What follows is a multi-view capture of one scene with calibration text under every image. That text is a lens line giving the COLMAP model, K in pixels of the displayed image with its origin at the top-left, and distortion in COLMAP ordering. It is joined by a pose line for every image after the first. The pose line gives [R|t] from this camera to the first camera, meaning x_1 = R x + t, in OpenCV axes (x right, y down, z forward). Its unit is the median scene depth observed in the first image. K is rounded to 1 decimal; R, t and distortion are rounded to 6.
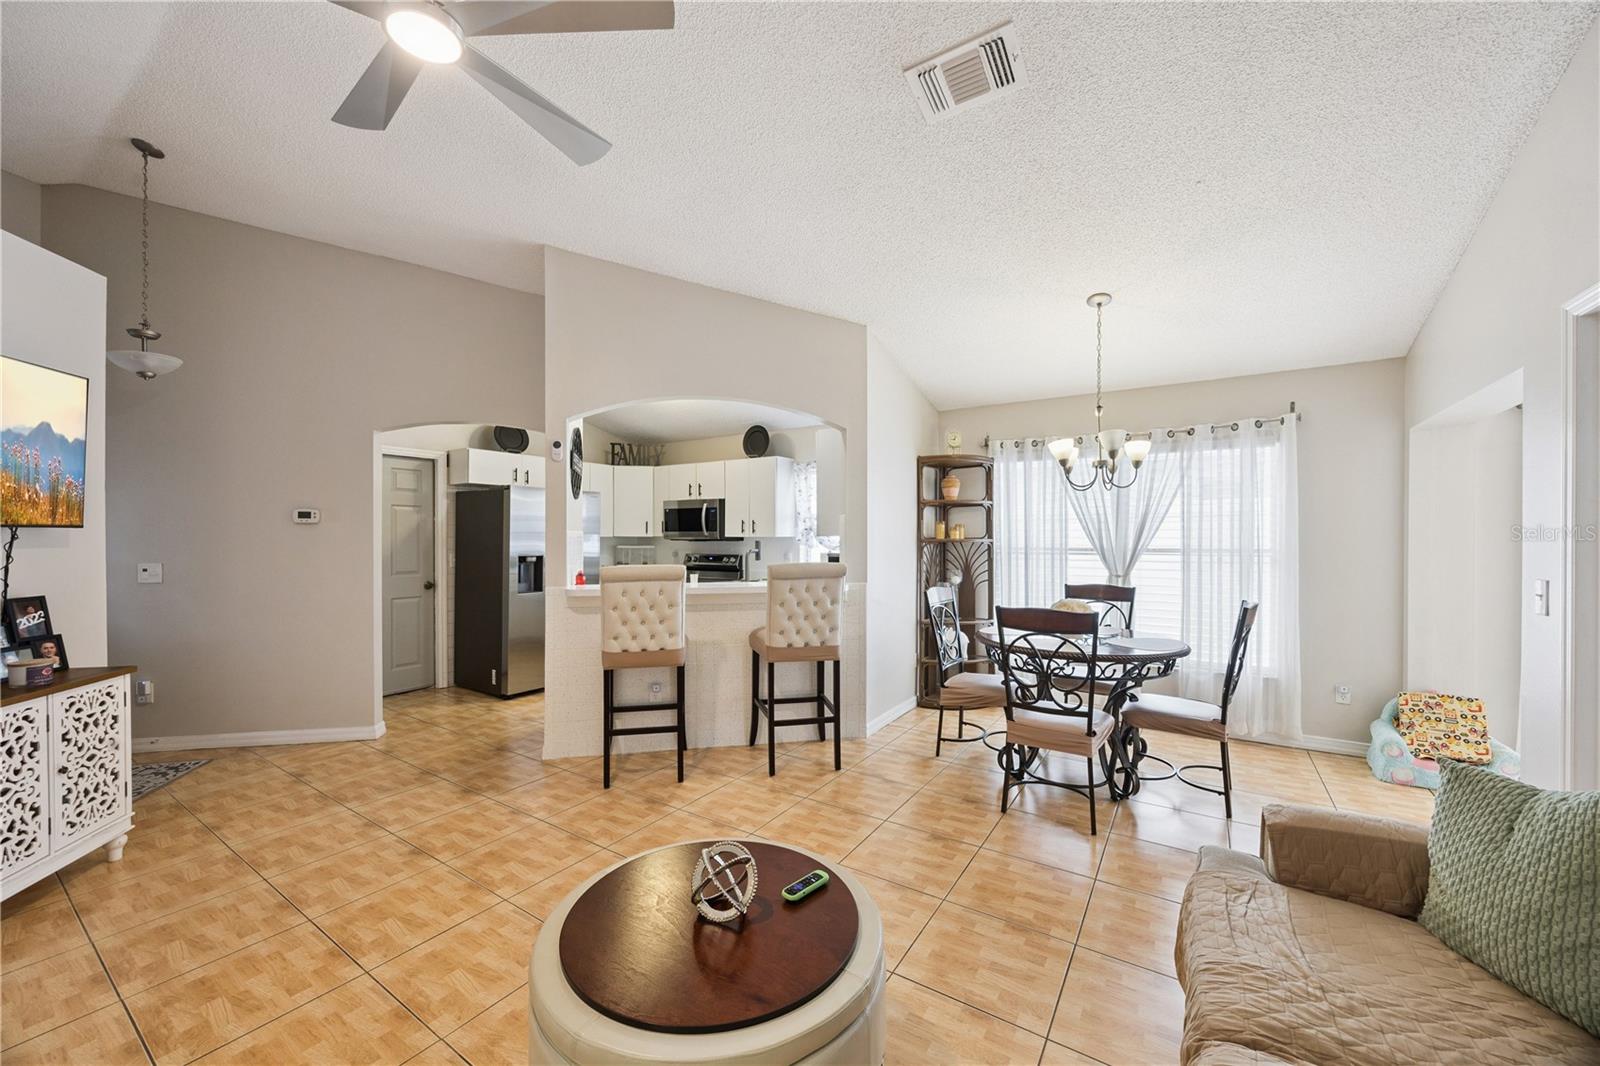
lens RADIAL K [[608.7, 0, 796.2], [0, 608.7, 540.2], [0, 0, 1]] dist [-0.014796, -0.000216]
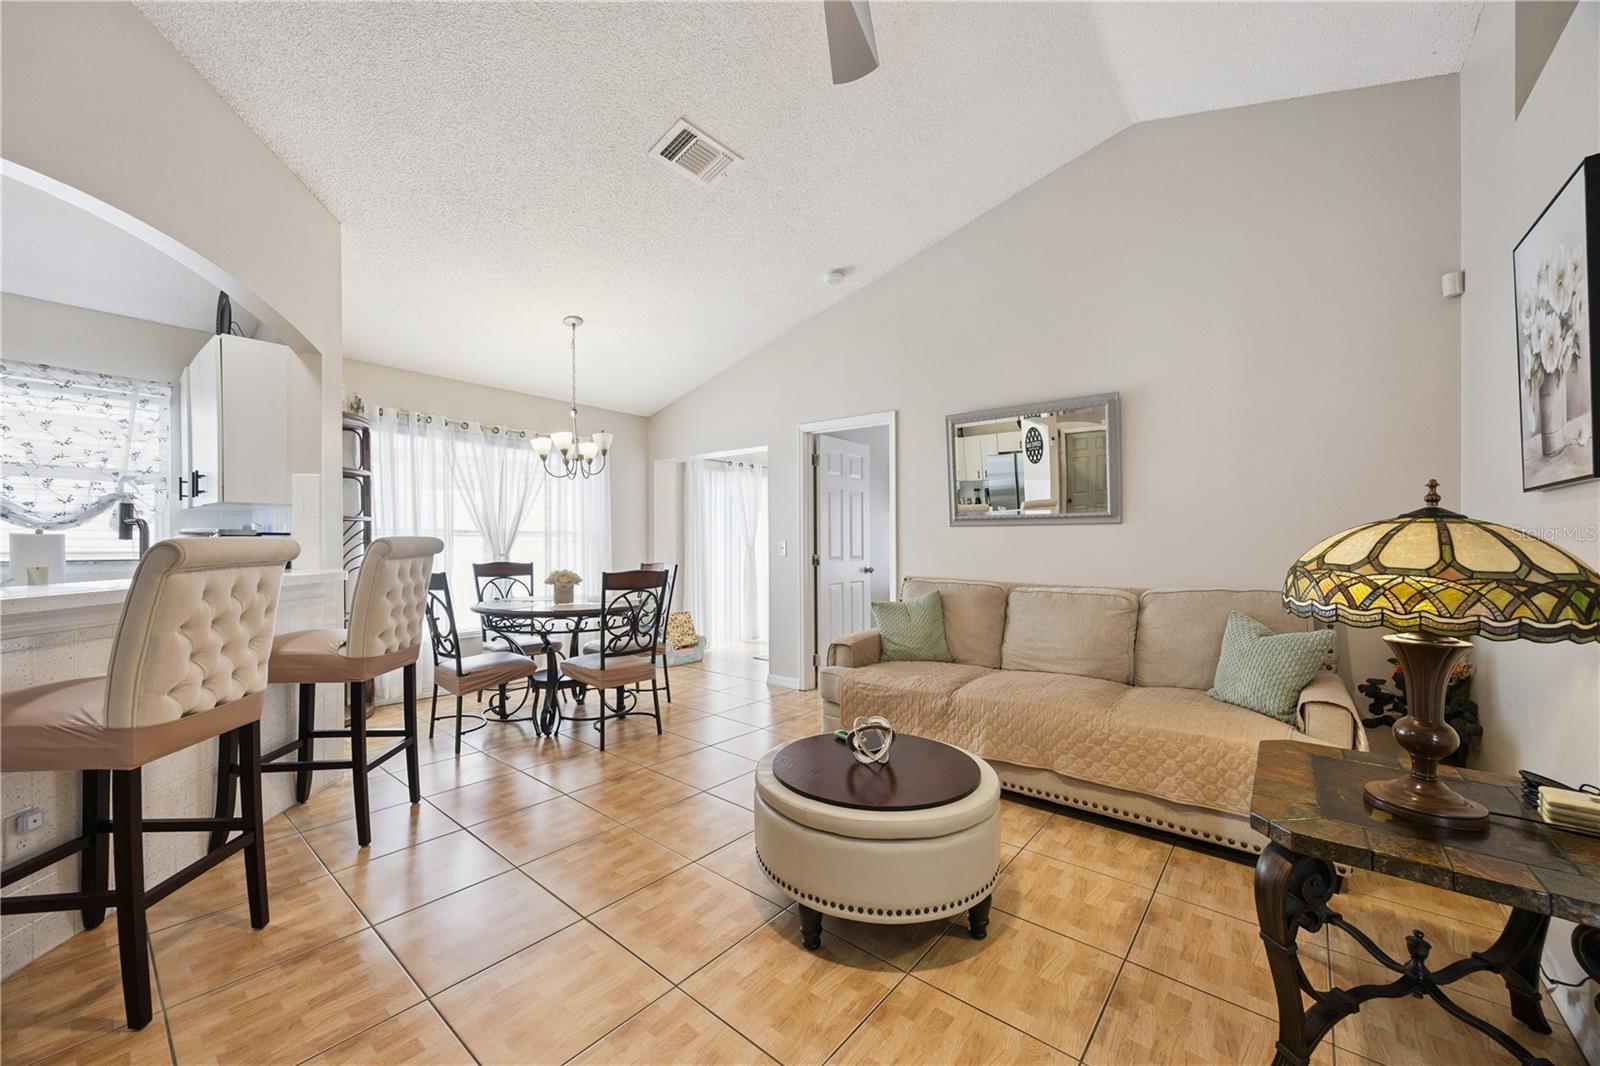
lens RADIAL K [[608.7, 0, 796.6], [0, 608.7, 538.8], [0, 0, 1]] dist [-0.014796, -0.000216]
pose [[0.099260, 0.004256, 0.995052, -0.564769], [-0.004298, 0.999983, -0.003849, 0.033779], [-0.995052, -0.003895, 0.099277, 0.373572]]
